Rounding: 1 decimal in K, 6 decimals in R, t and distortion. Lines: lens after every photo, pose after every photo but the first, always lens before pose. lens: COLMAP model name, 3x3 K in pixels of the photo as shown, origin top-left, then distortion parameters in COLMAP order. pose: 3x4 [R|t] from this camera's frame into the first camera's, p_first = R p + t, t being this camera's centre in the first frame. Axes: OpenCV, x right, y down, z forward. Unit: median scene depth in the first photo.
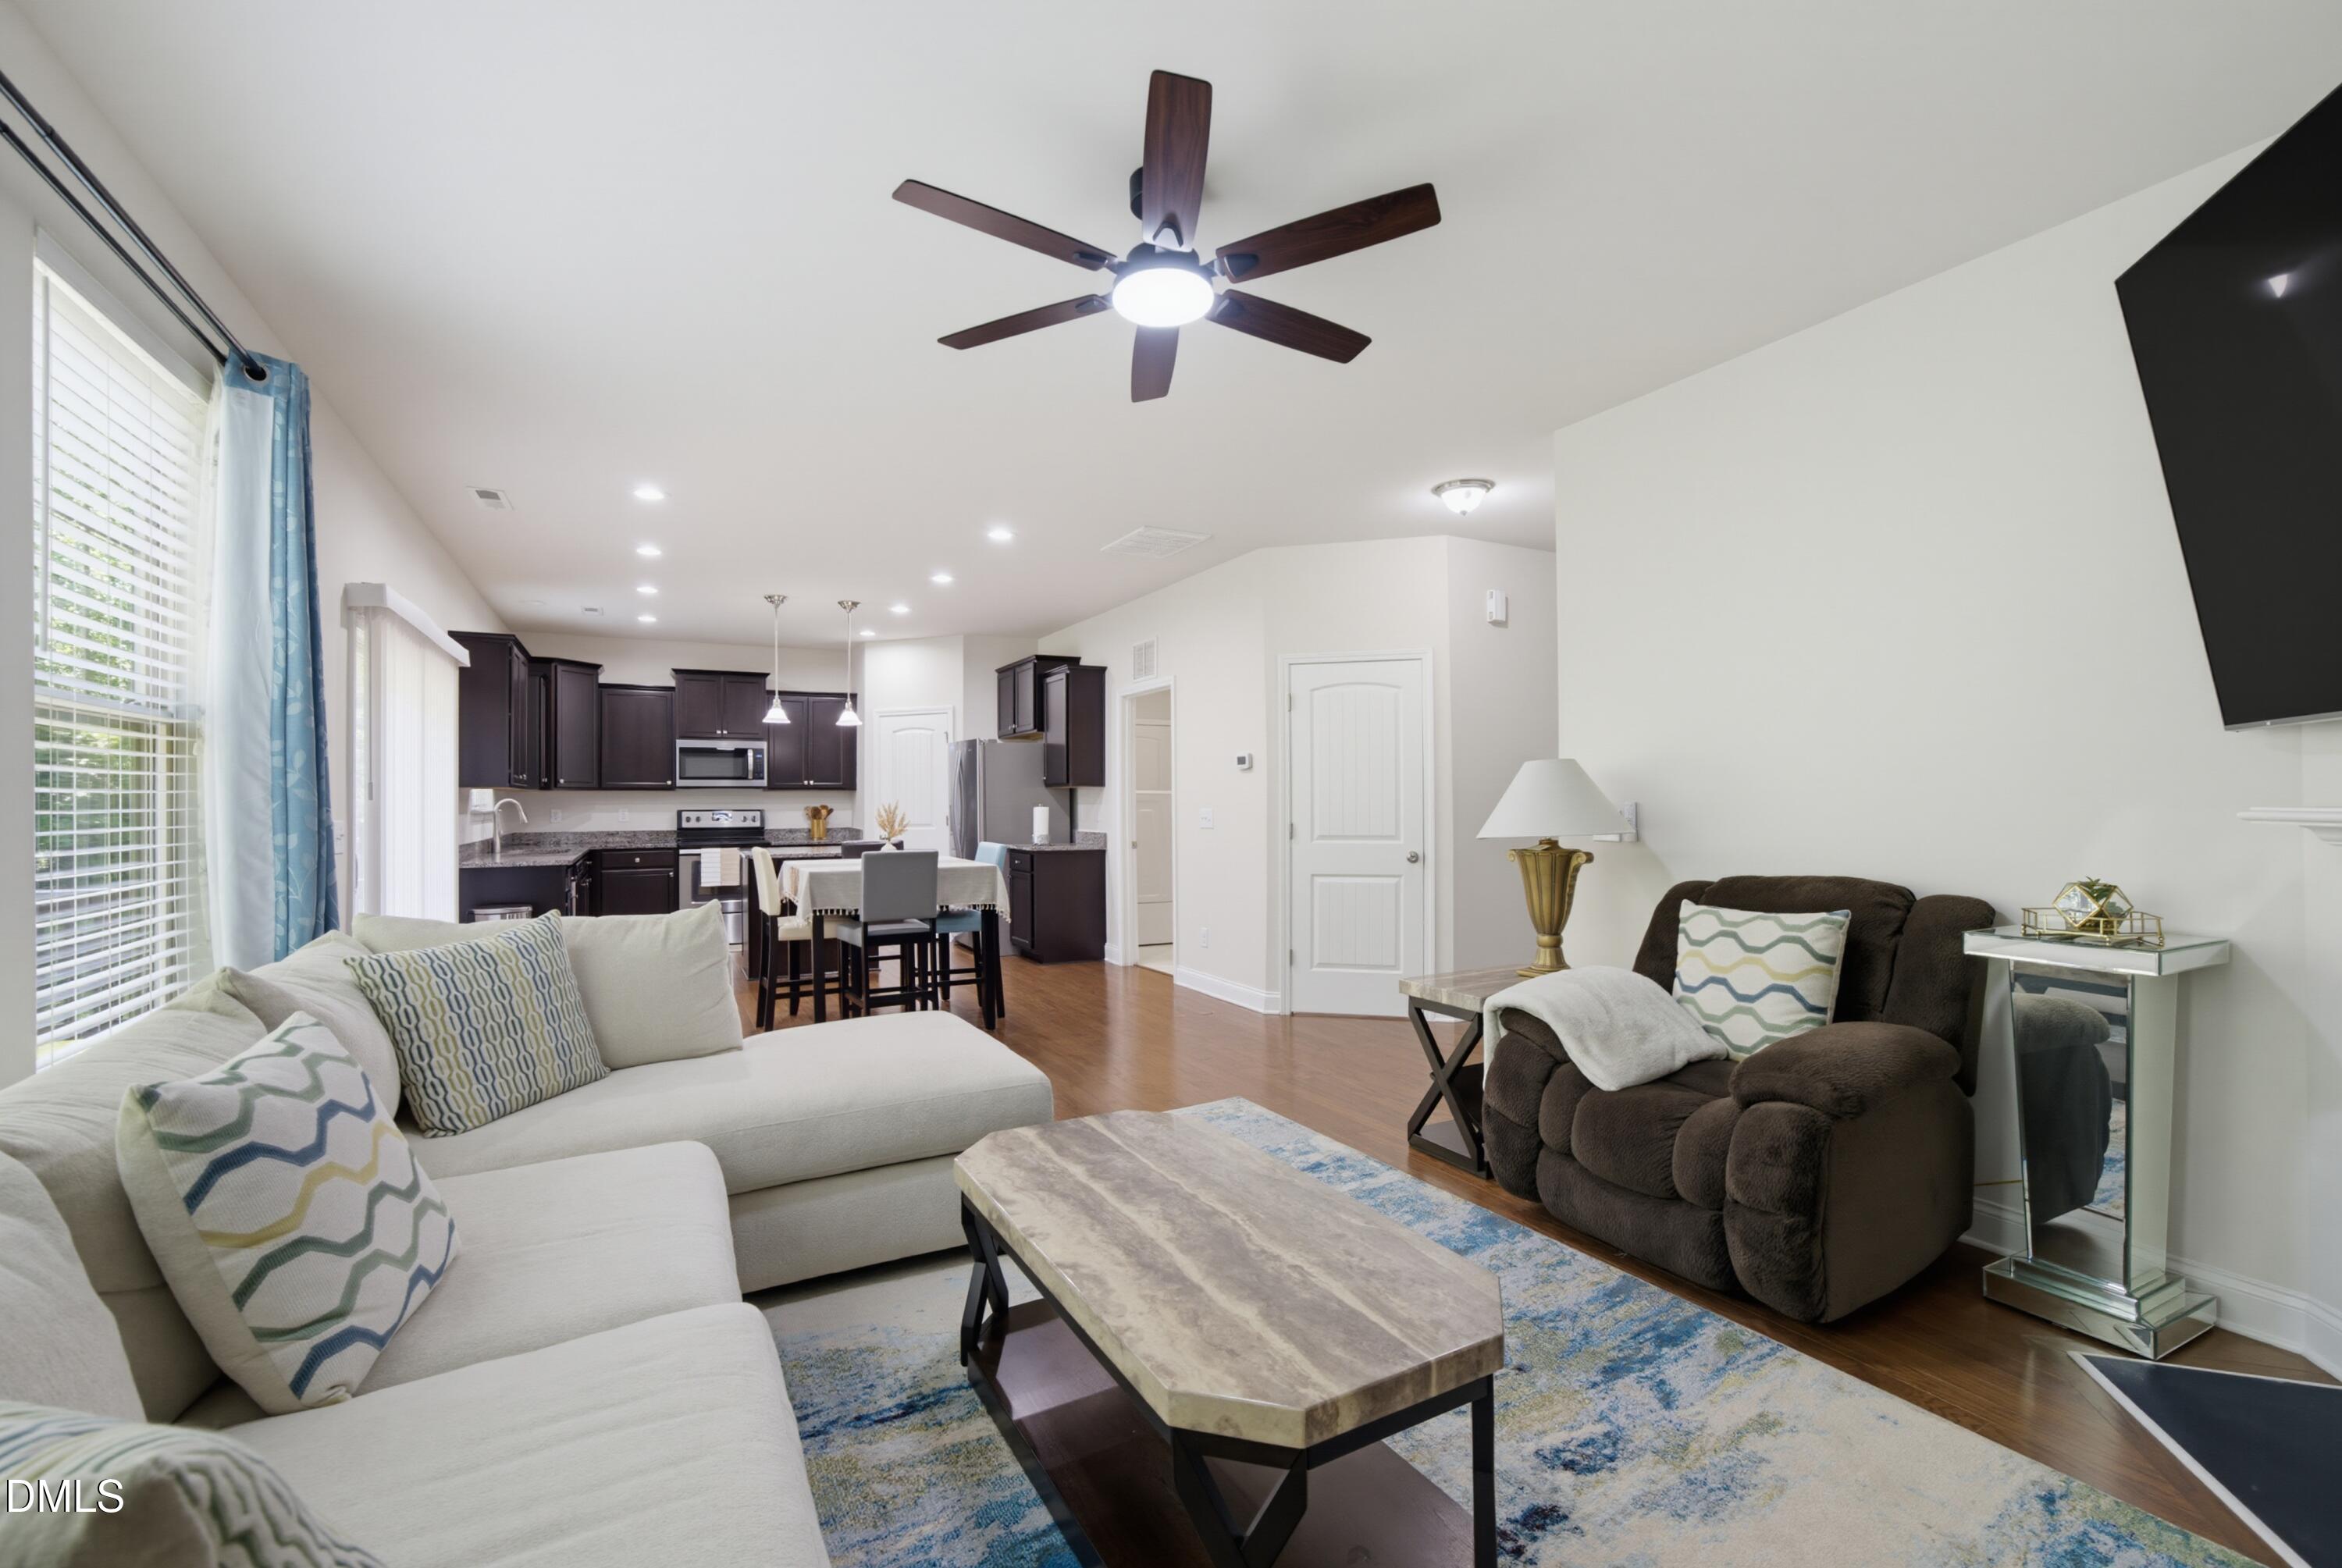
lens RADIAL K [[996.5, 0, 1171.0], [0, 996.5, 784.0], [0, 0, 1]] dist [-0.001543, 0.000117]
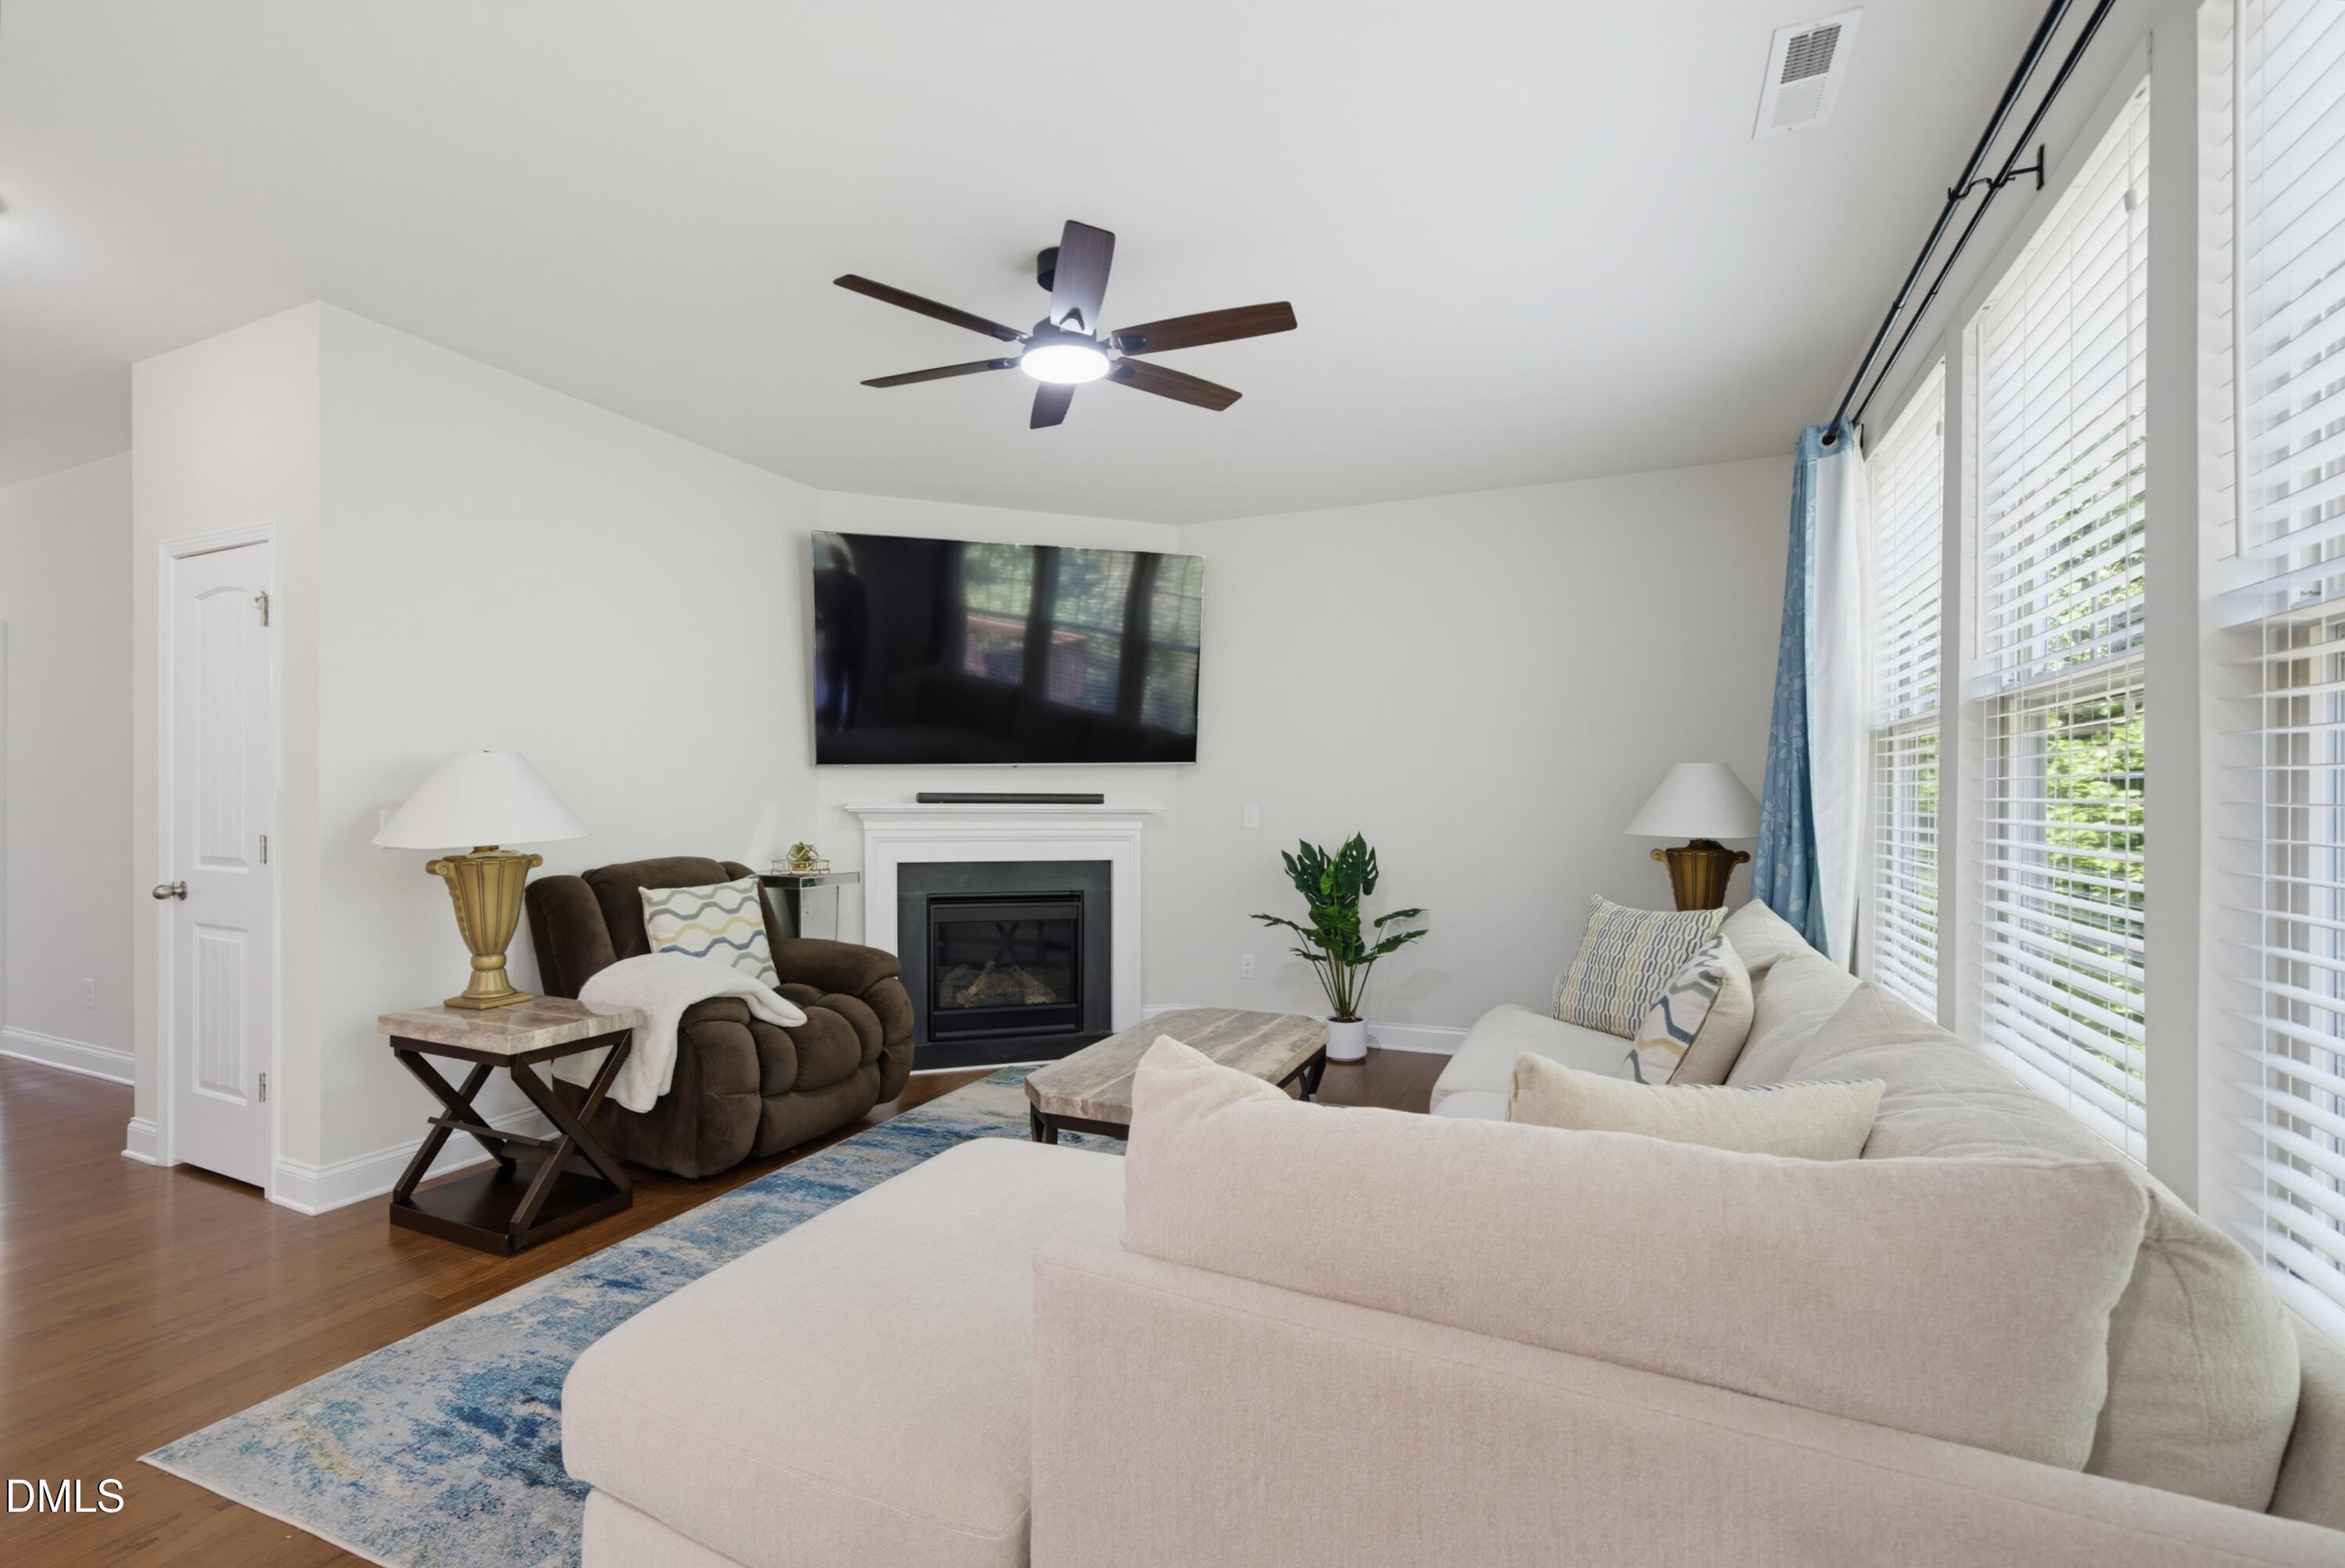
lens RADIAL K [[997.9, 0, 1172.5], [0, 997.9, 784.0], [0, 0, 1]] dist [-0.001543, 0.000117]
pose [[-0.605834, 0.017491, 0.795398, -0.957271], [-0.012708, 0.999418, -0.031656, 0.034288], [-0.795489, -0.029286, -0.605260, 1.526343]]
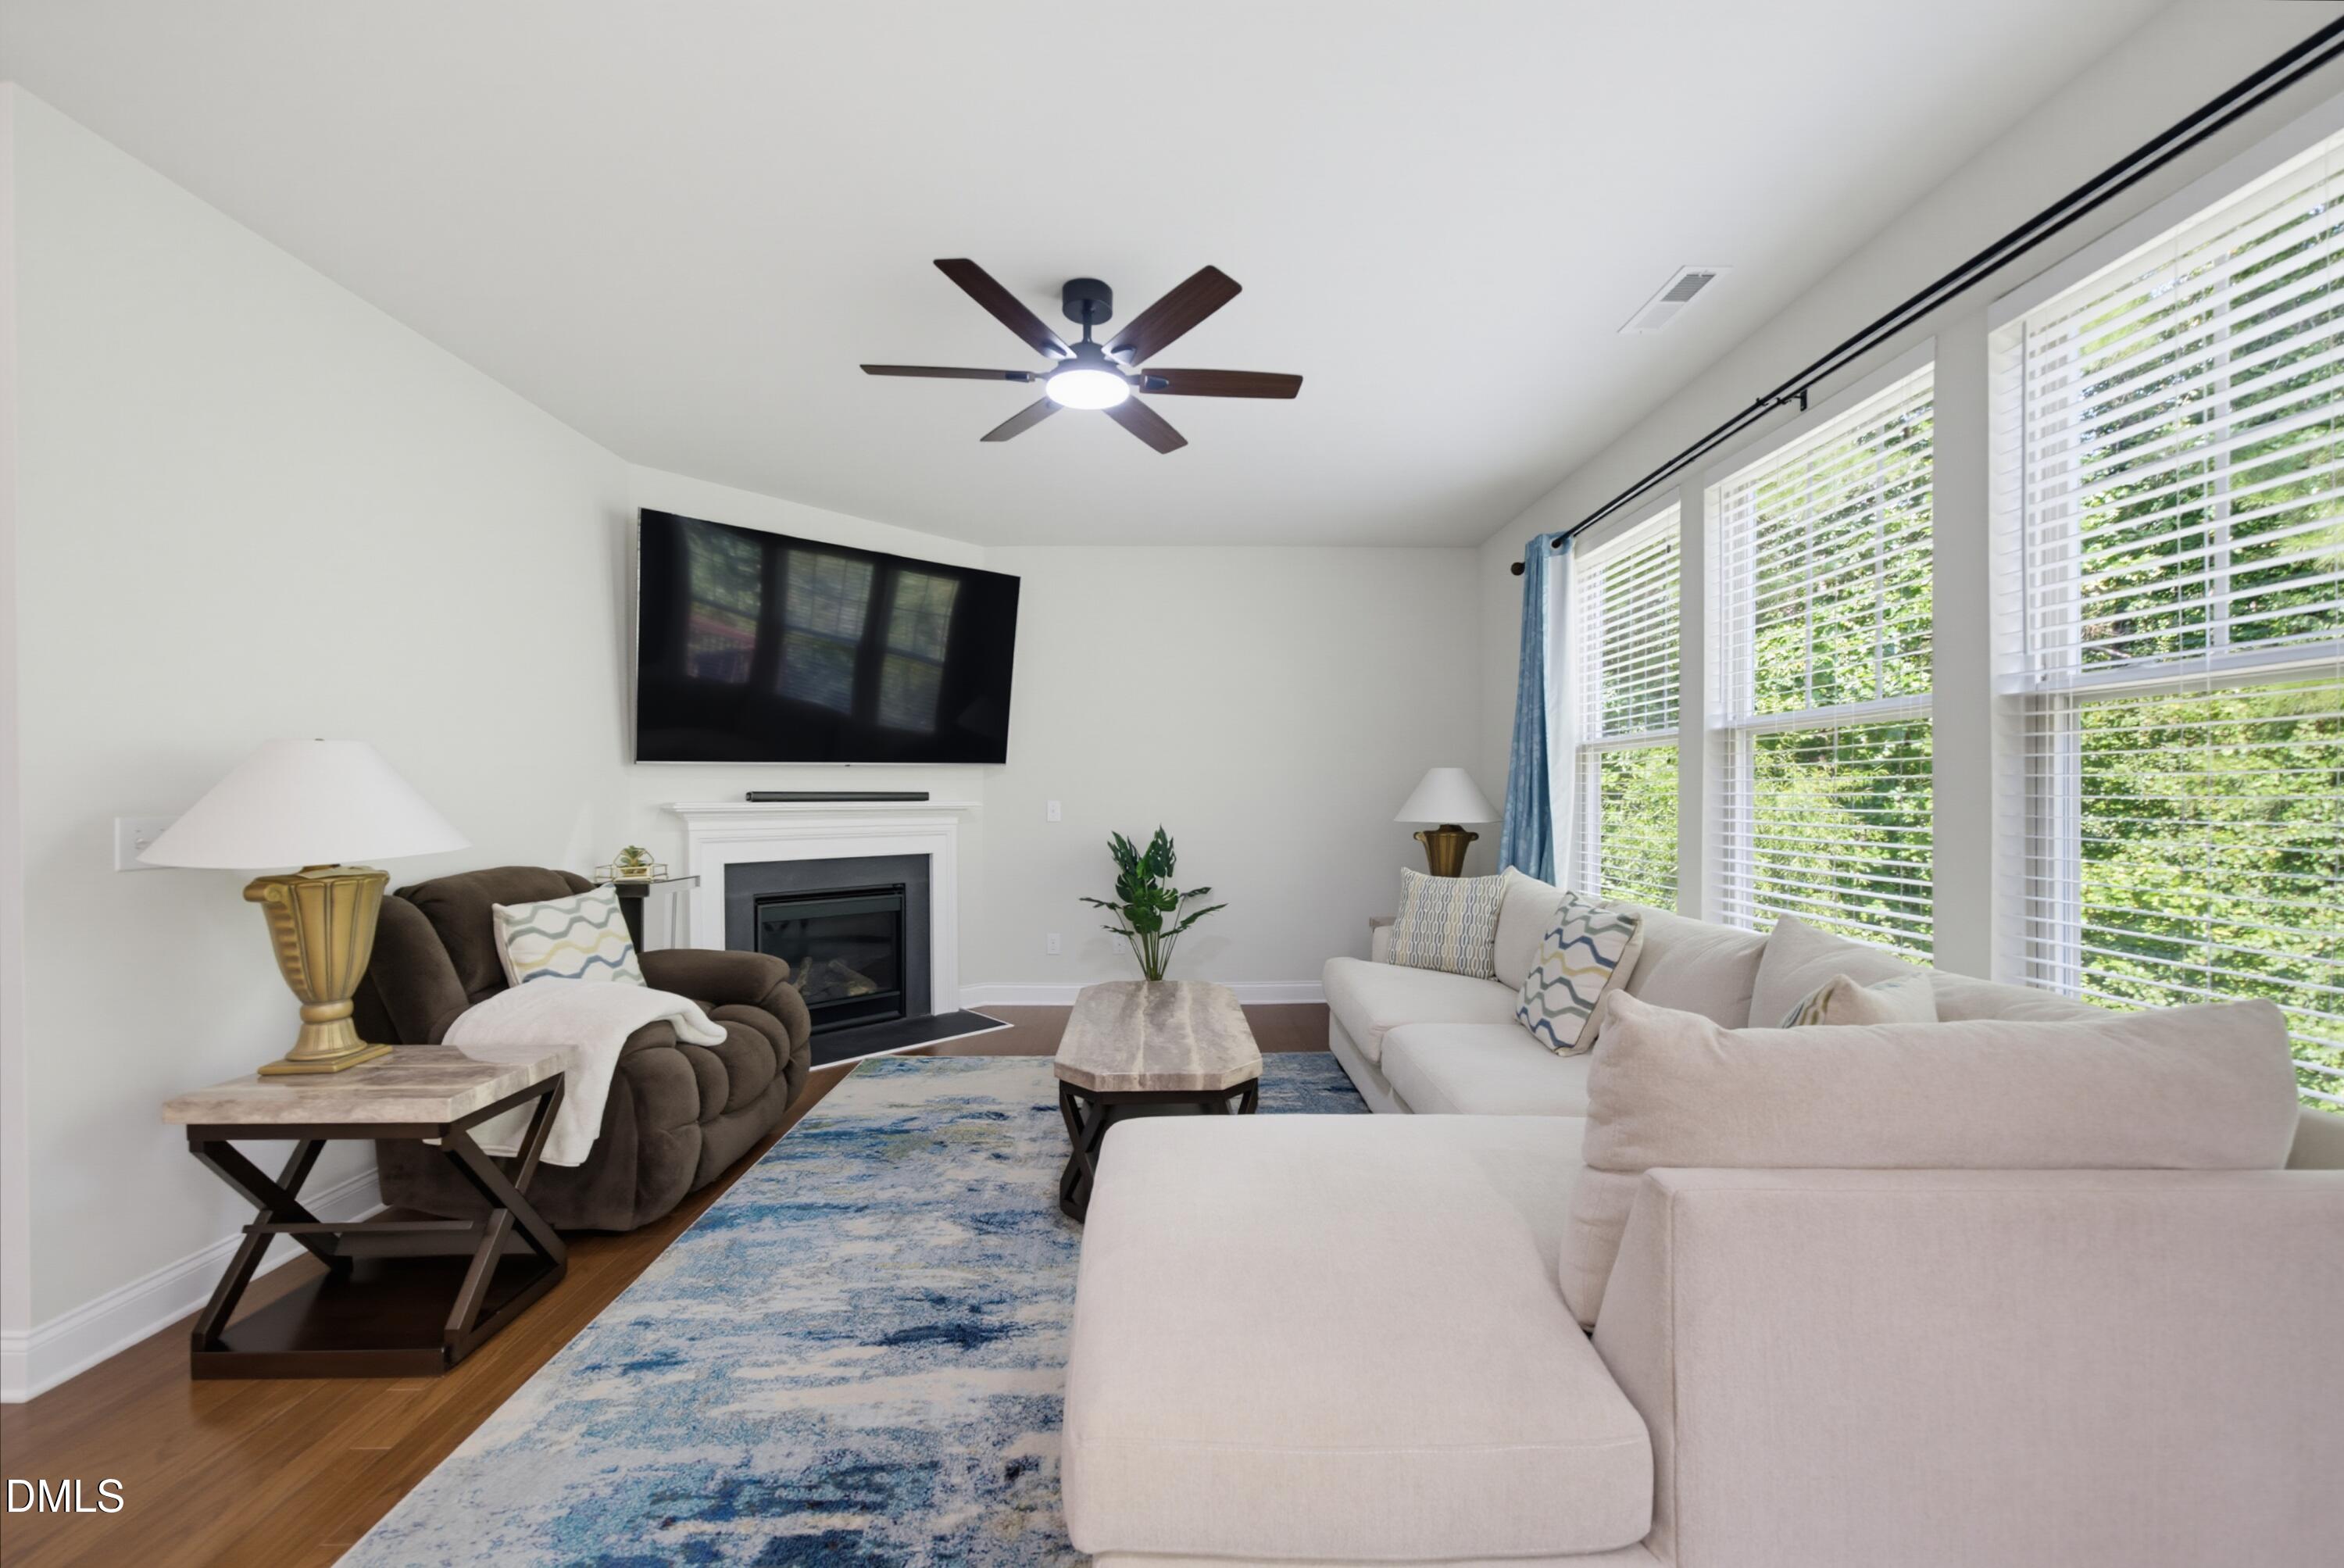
lens RADIAL K [[849.9, 0, 1172.8], [0, 849.9, 786.9], [0, 0, 1]] dist [-0.009220, 0.002256]
pose [[-0.886543, 0.013638, 0.462445, -0.557973], [0.000922, 0.999616, -0.027713, 0.033461], [-0.462645, -0.024142, -0.886215, 1.797763]]
